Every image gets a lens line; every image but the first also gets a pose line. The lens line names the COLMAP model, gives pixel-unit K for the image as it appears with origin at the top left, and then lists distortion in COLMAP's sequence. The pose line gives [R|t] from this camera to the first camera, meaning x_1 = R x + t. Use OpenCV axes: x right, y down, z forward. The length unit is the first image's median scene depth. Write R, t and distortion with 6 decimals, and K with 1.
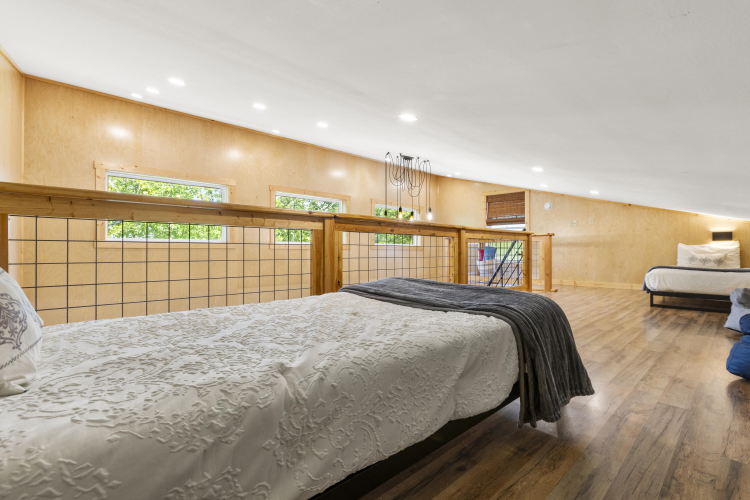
lens RADIAL K [[344.3, 0, 372.8], [0, 344.3, 250.4], [0, 0, 1]] dist [-0.008023, 0.003631]
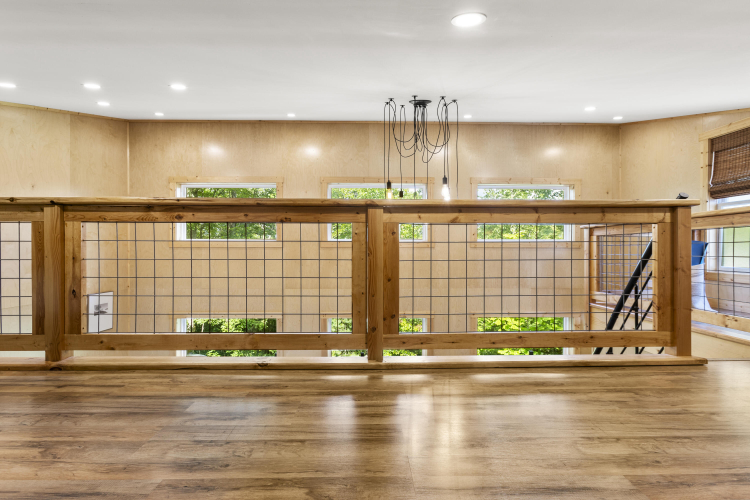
lens RADIAL K [[344.3, 0, 375.2], [0, 344.3, 248.6], [0, 0, 1]] dist [-0.008023, 0.003631]
pose [[0.746829, -0.003214, -0.665008, 0.468717], [0.001320, 0.999994, -0.003350, 0.001864], [0.665014, 0.001624, 0.746829, 0.475739]]
